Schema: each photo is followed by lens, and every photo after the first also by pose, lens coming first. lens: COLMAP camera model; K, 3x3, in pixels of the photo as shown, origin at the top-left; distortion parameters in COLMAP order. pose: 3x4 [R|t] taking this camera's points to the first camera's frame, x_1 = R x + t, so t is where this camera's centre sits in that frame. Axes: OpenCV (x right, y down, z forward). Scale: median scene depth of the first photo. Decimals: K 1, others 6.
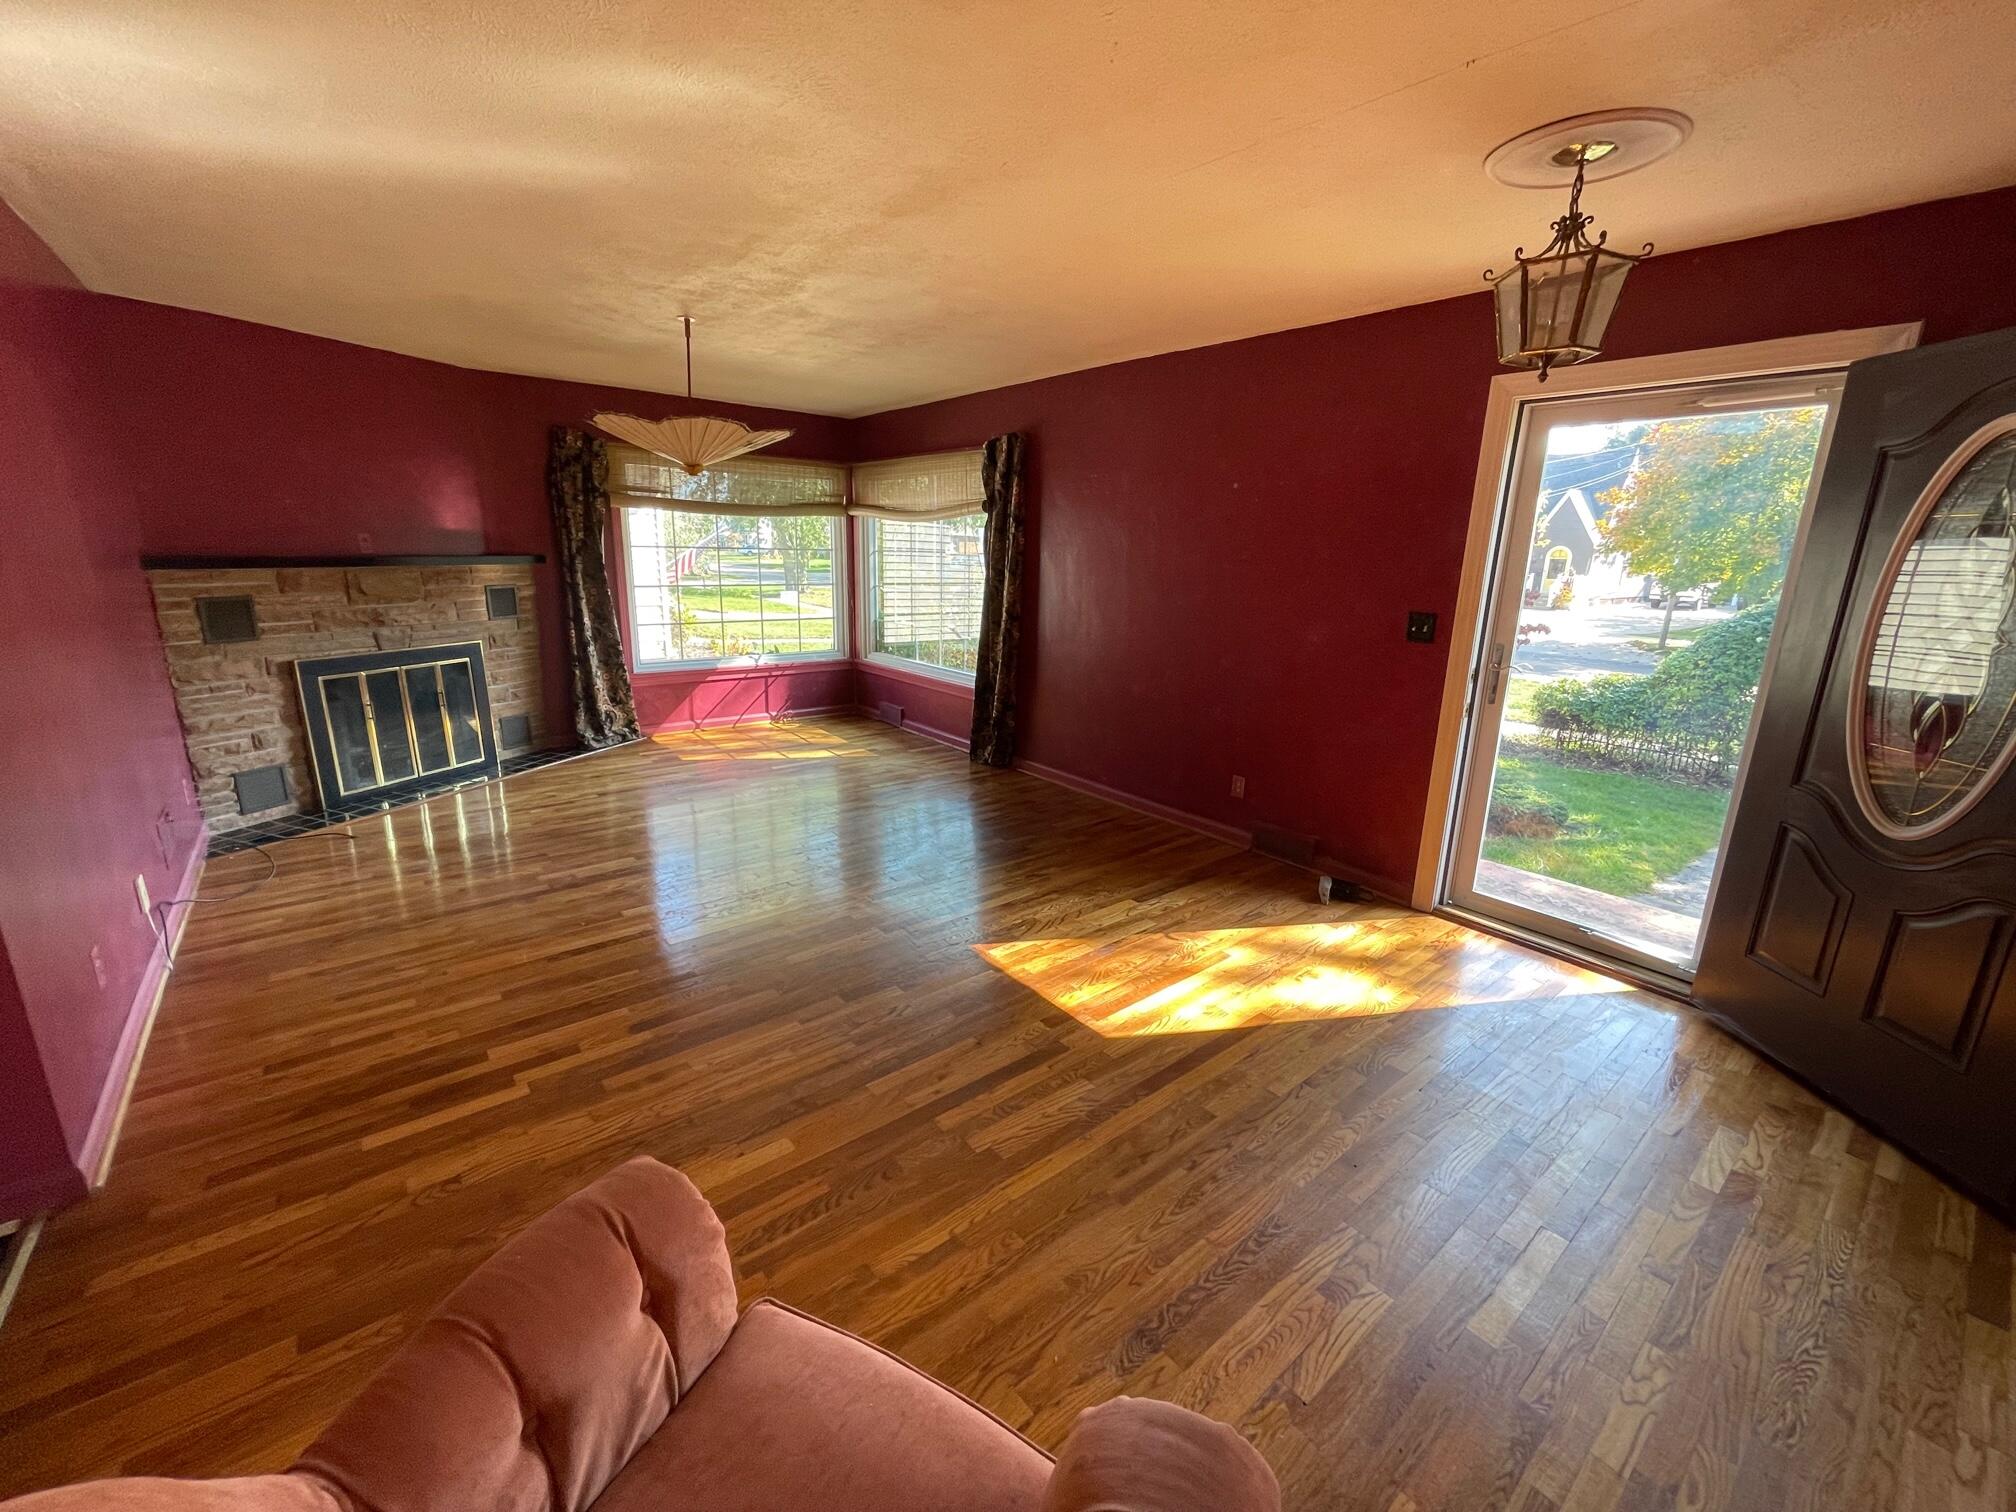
lens RADIAL K [[810.7, 0, 1008.0], [0, 810.7, 756.0], [0, 0, 1]] dist [-0.001031, -0.000195]
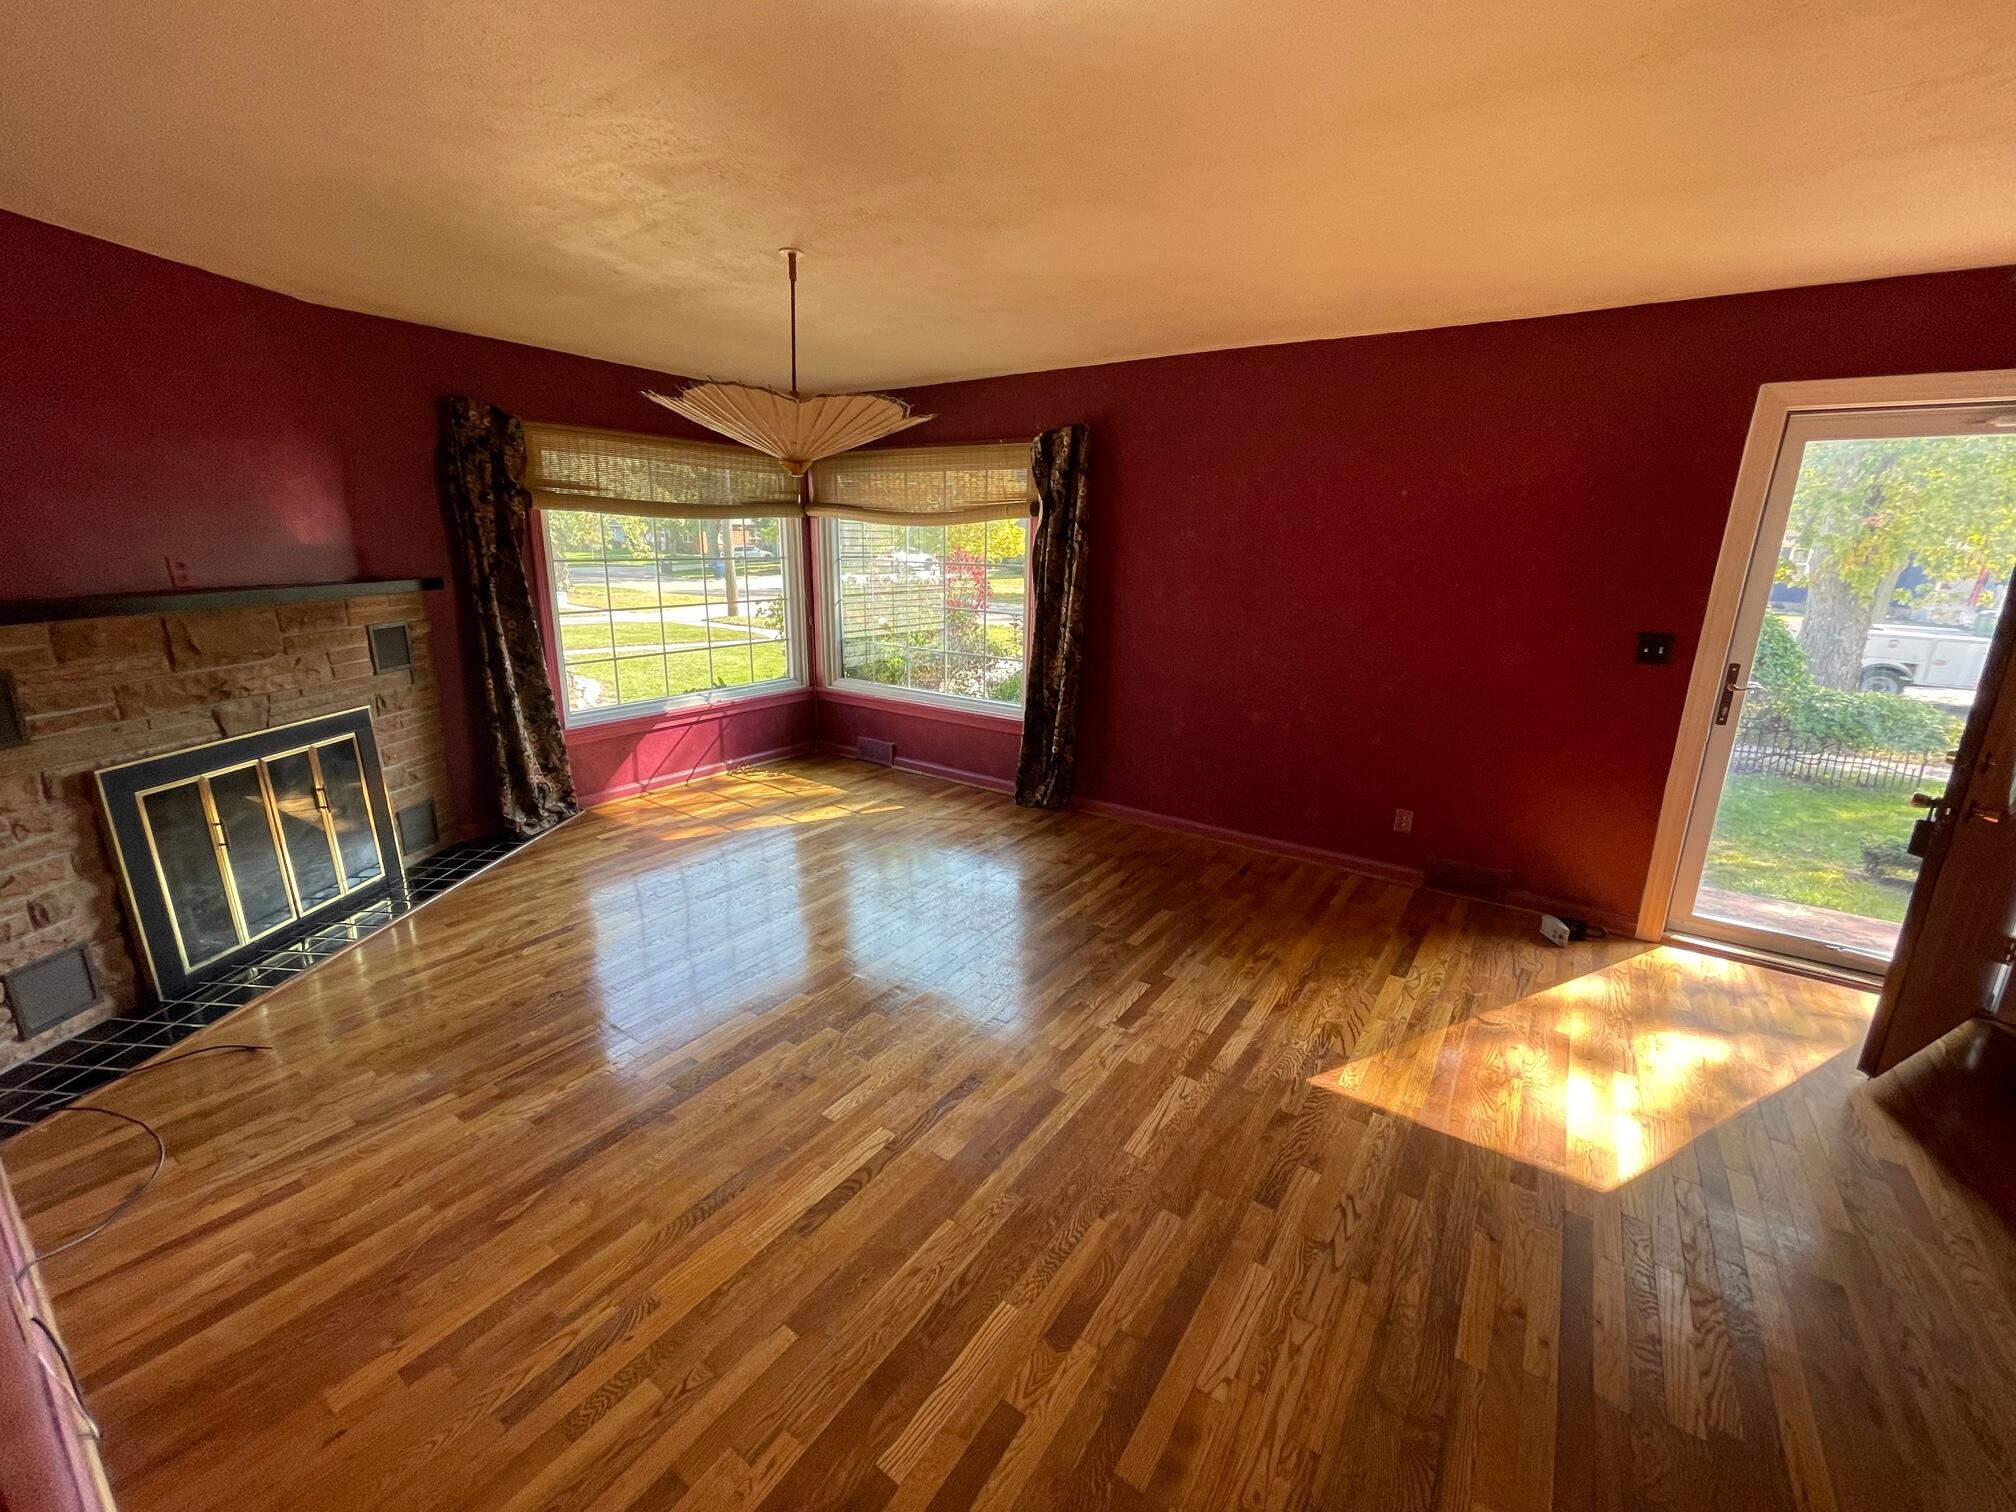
lens RADIAL K [[810.9, 0, 1008.0], [0, 810.9, 756.0], [0, 0, 1]] dist [-0.001607, -0.000388]
pose [[0.960766, -0.080128, 0.265534, -0.312979], [0.076349, 0.996779, 0.024540, -0.075076], [-0.266645, -0.003304, 0.963789, 0.190536]]
